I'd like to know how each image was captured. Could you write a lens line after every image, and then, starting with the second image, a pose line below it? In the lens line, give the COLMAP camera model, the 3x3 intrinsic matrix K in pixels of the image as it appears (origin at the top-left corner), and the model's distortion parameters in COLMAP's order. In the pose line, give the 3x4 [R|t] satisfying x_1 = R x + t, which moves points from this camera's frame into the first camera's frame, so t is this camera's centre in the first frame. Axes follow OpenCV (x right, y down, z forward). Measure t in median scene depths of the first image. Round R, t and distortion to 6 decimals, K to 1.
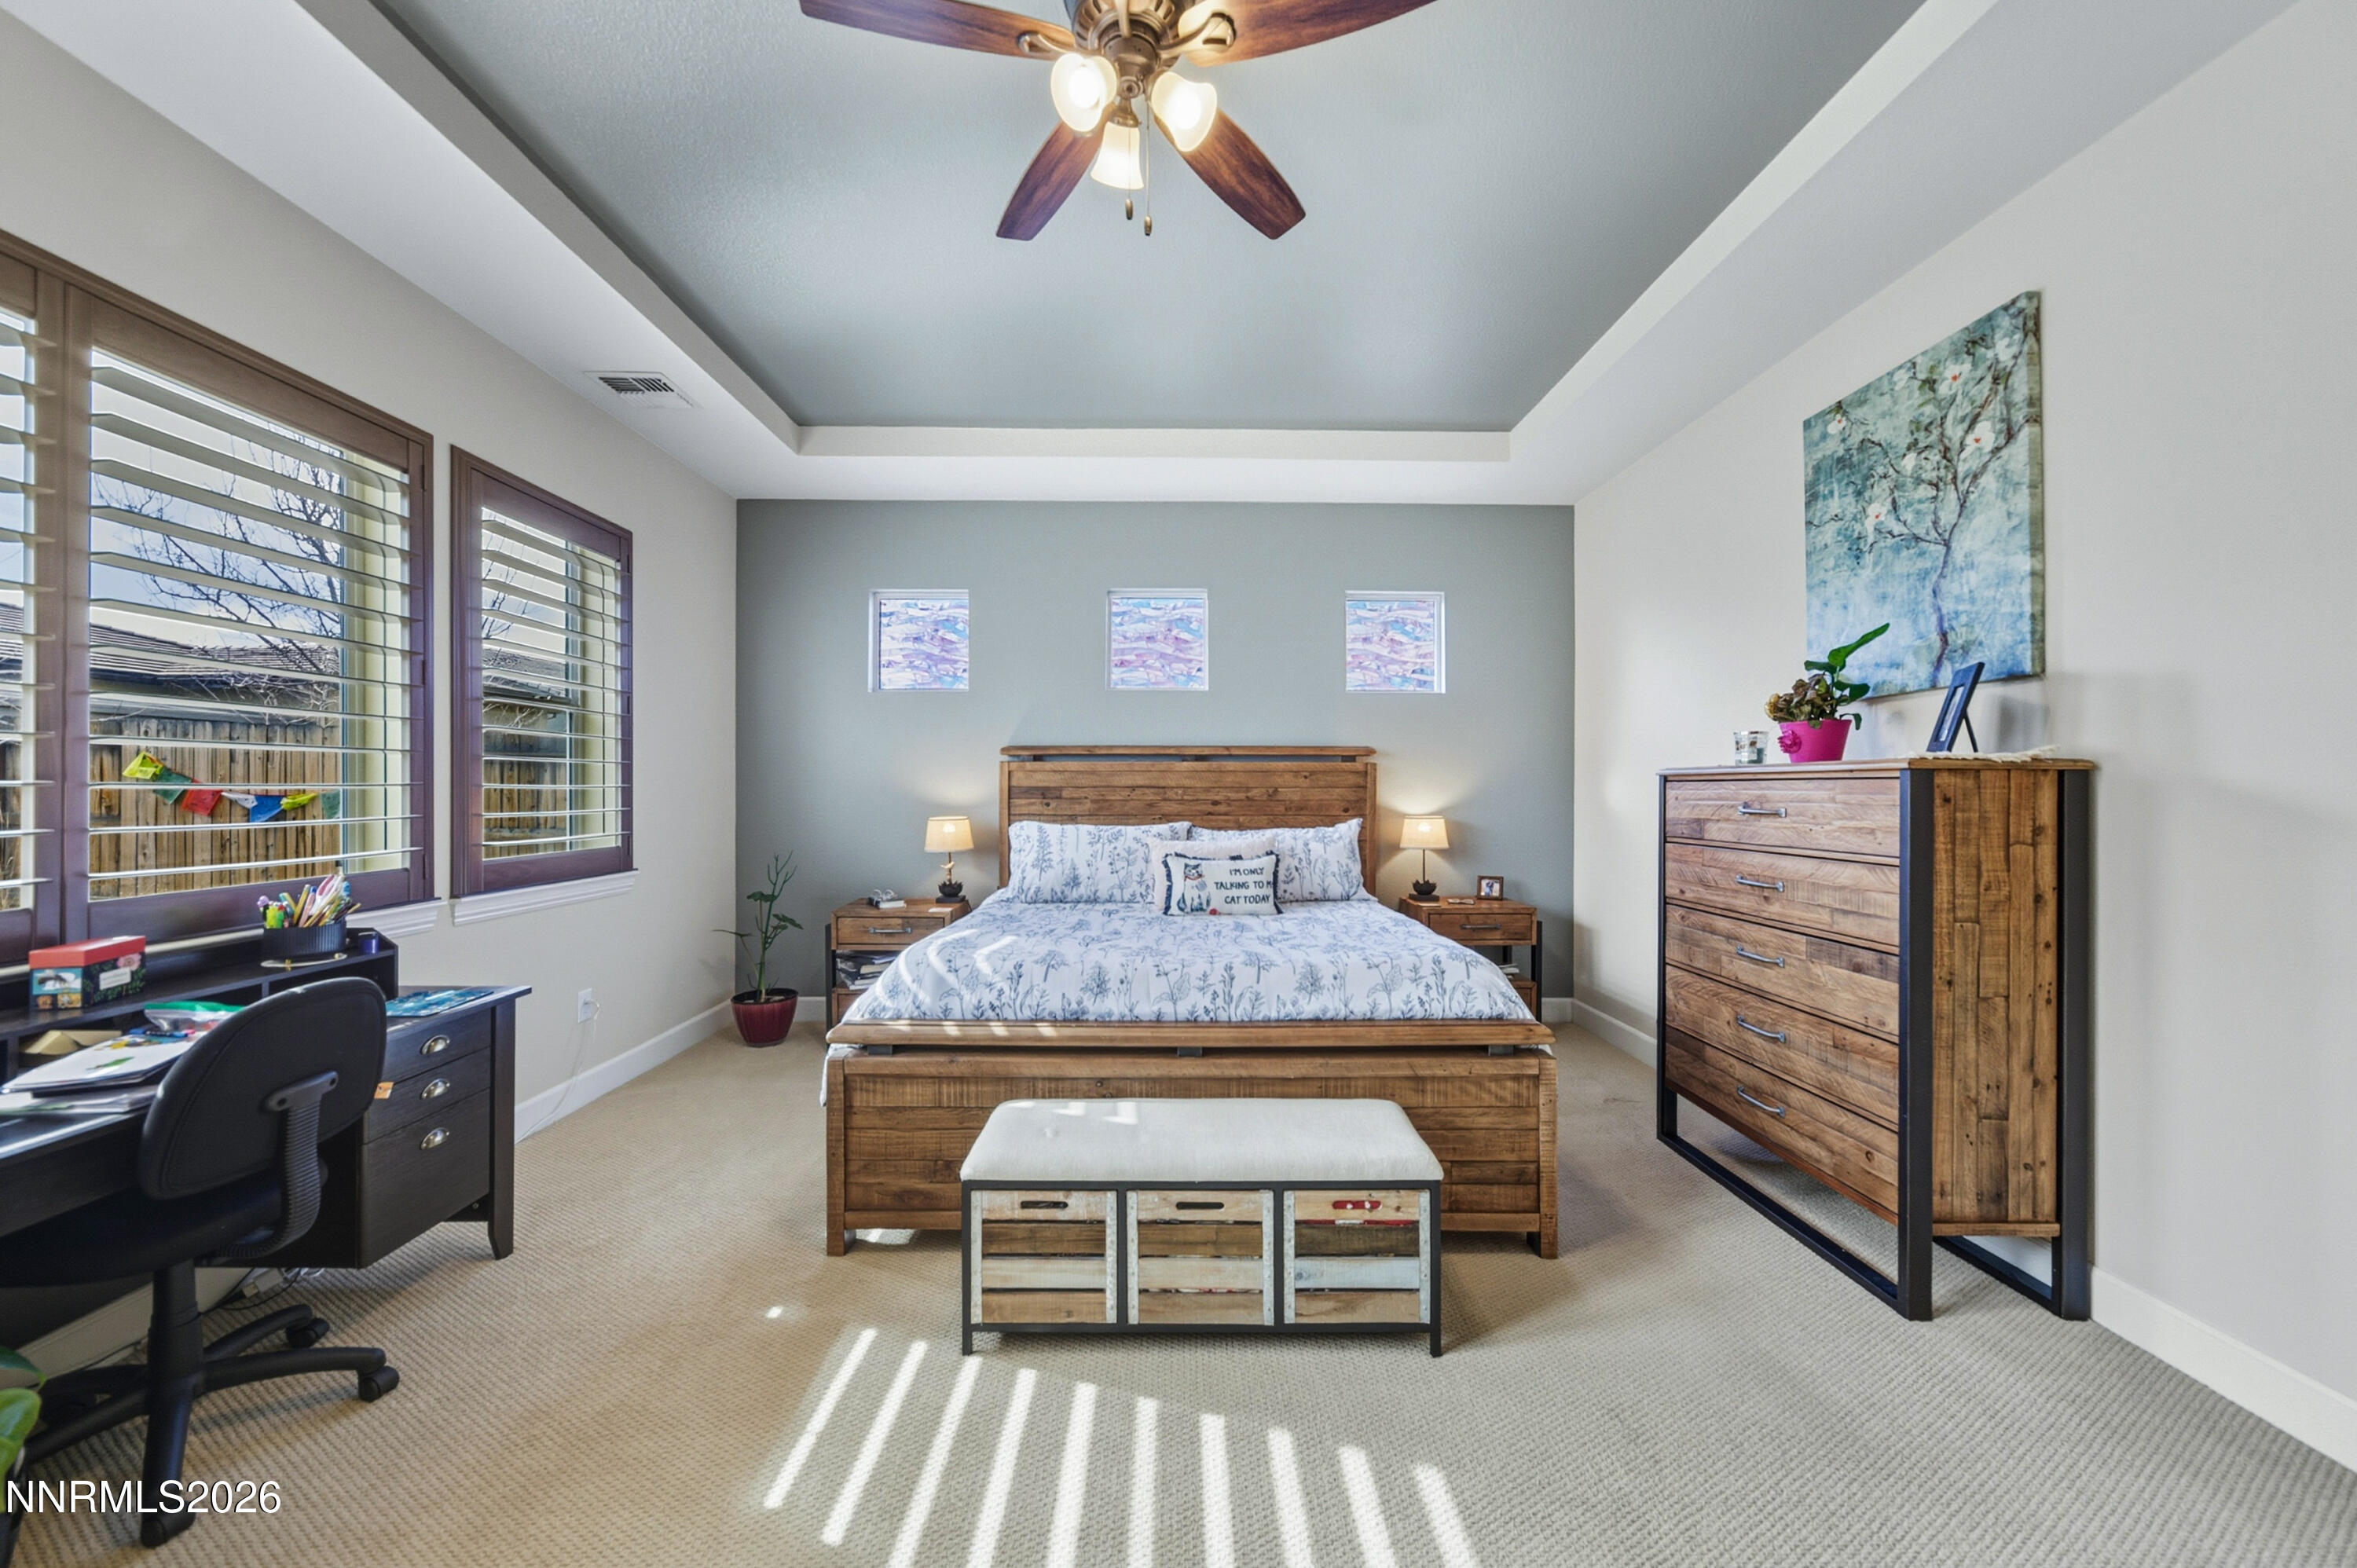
lens RADIAL K [[854.6, 0, 1173.2], [0, 854.6, 776.4], [0, 0, 1]] dist [-0.059133, 0.029754]
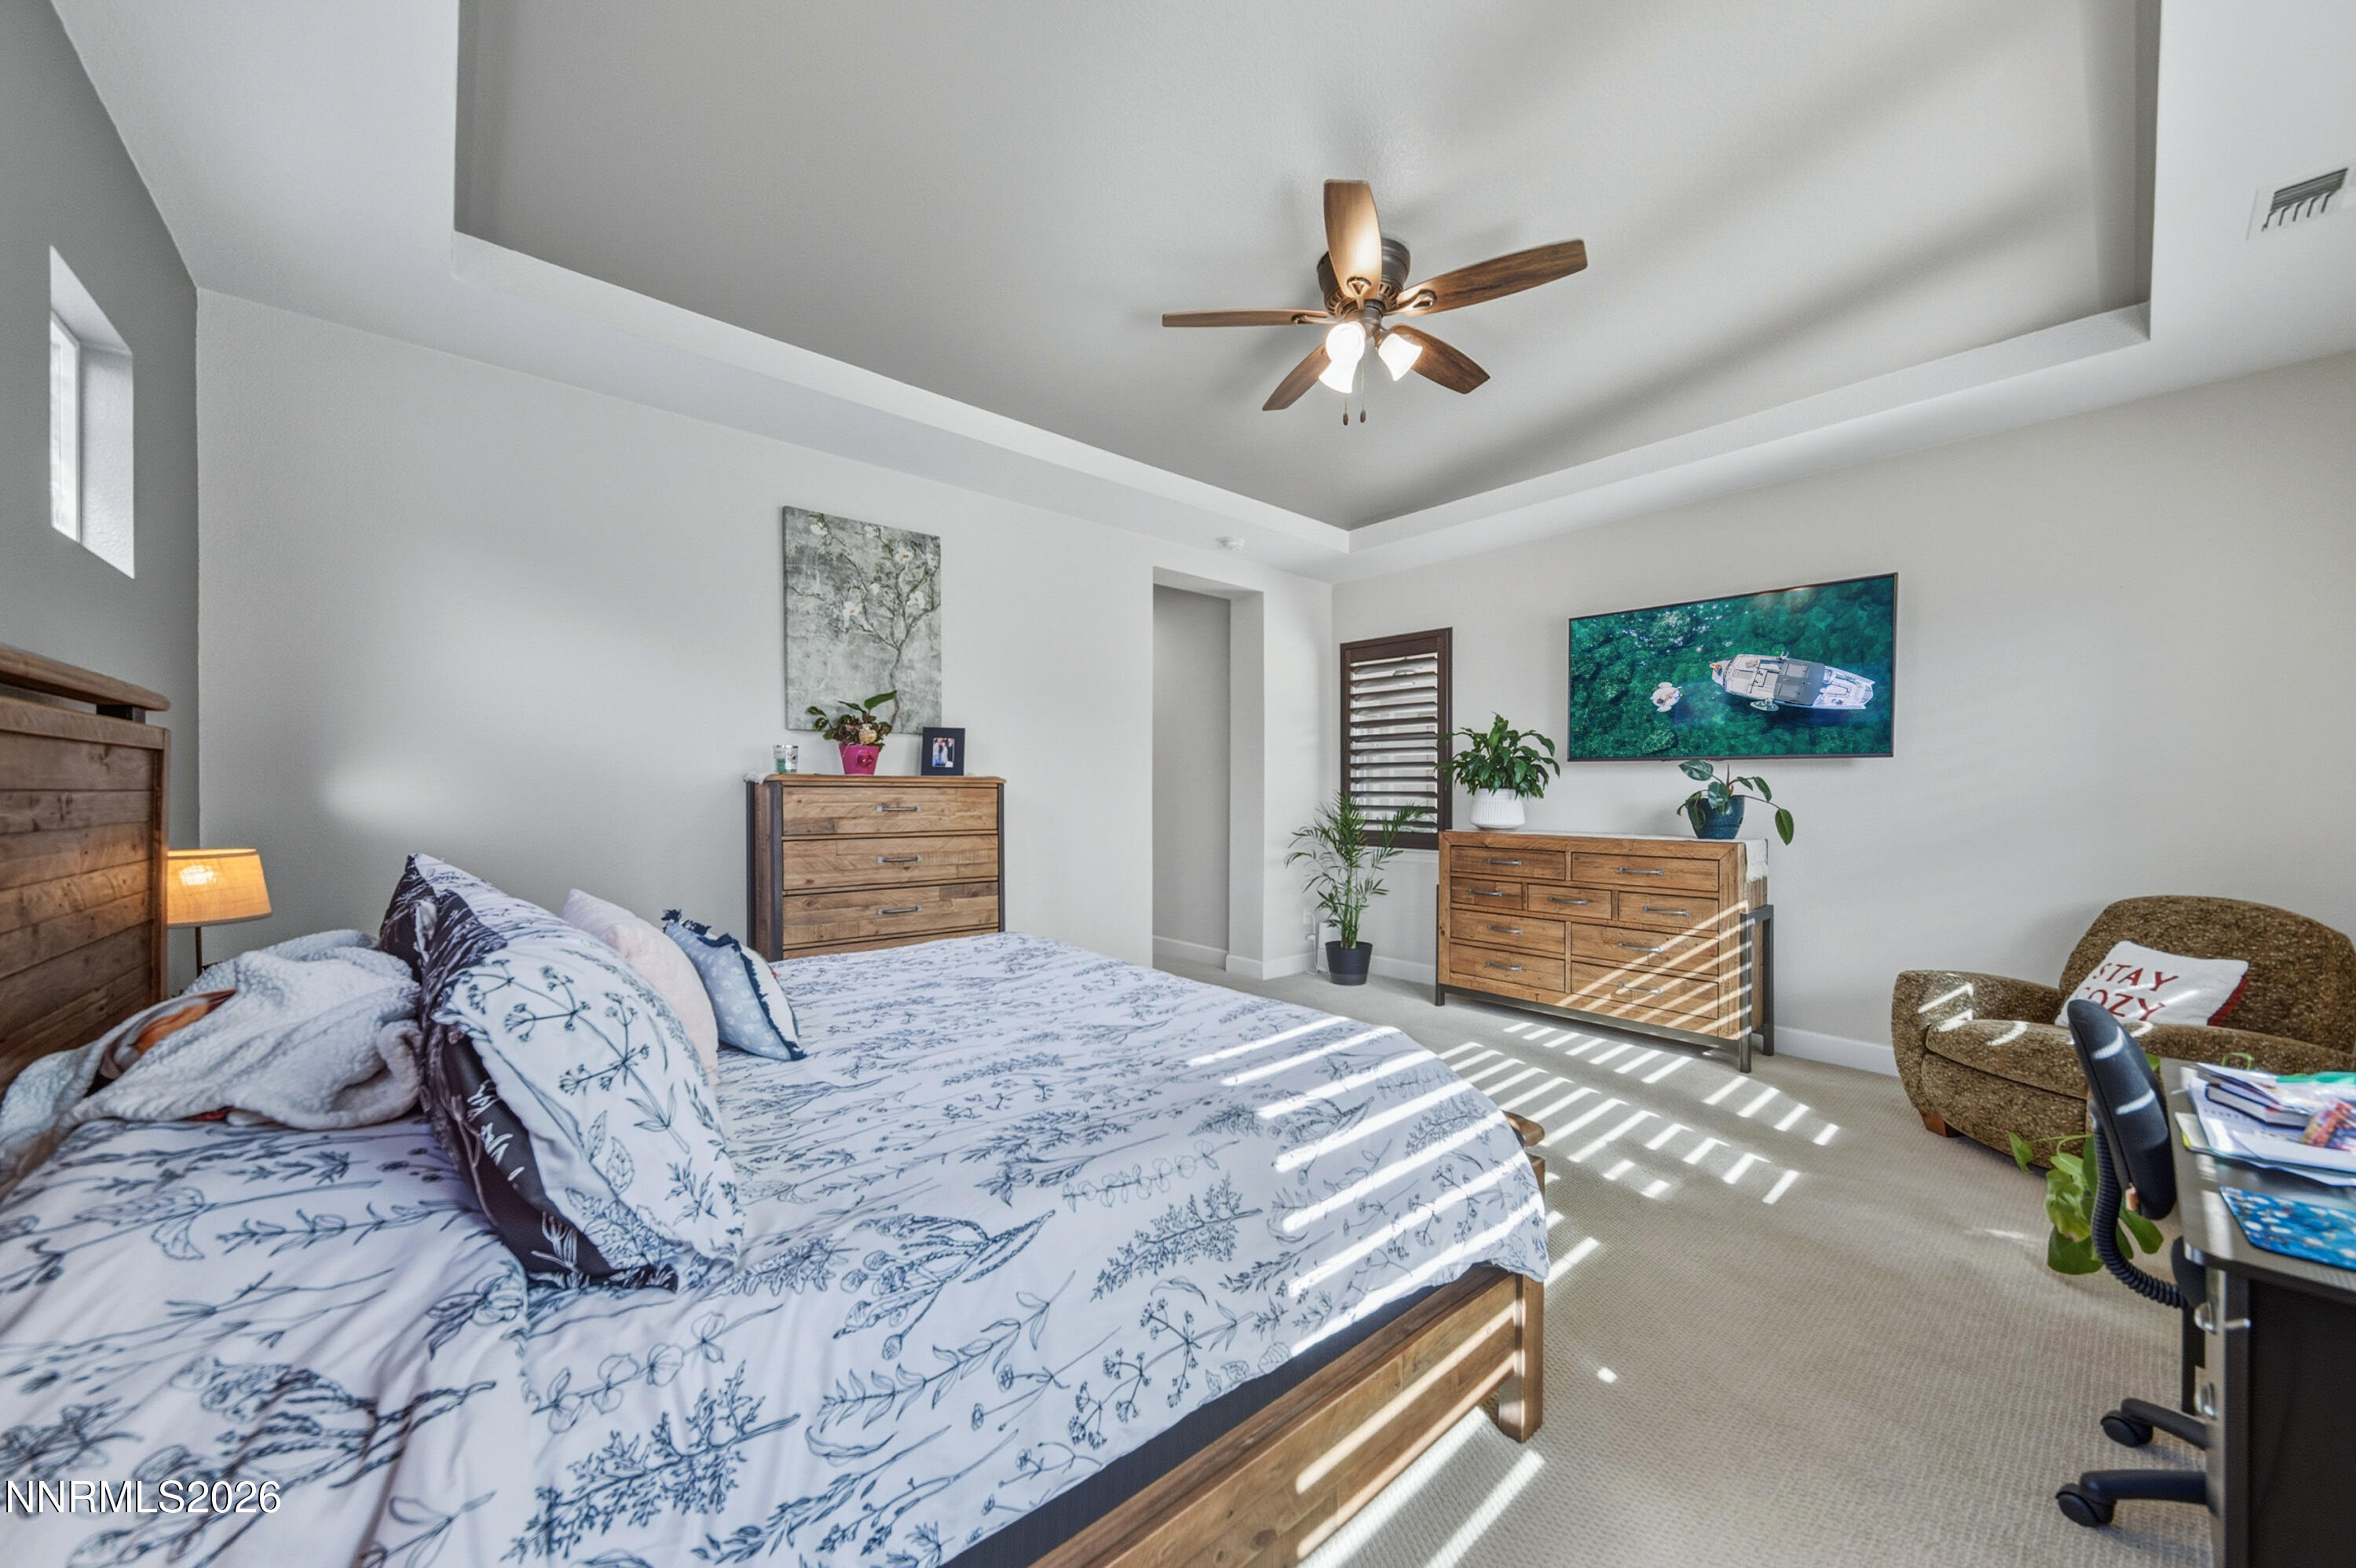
lens RADIAL K [[831.6, 0, 1167.6], [0, 831.6, 798.9], [0, 0, 1]] dist [-0.000468, 0.000124]
pose [[-0.649288, -0.009760, 0.760480, -0.683927], [-0.011528, 0.999929, 0.002991, 0.014975], [-0.760455, -0.006824, -0.649354, 1.572585]]
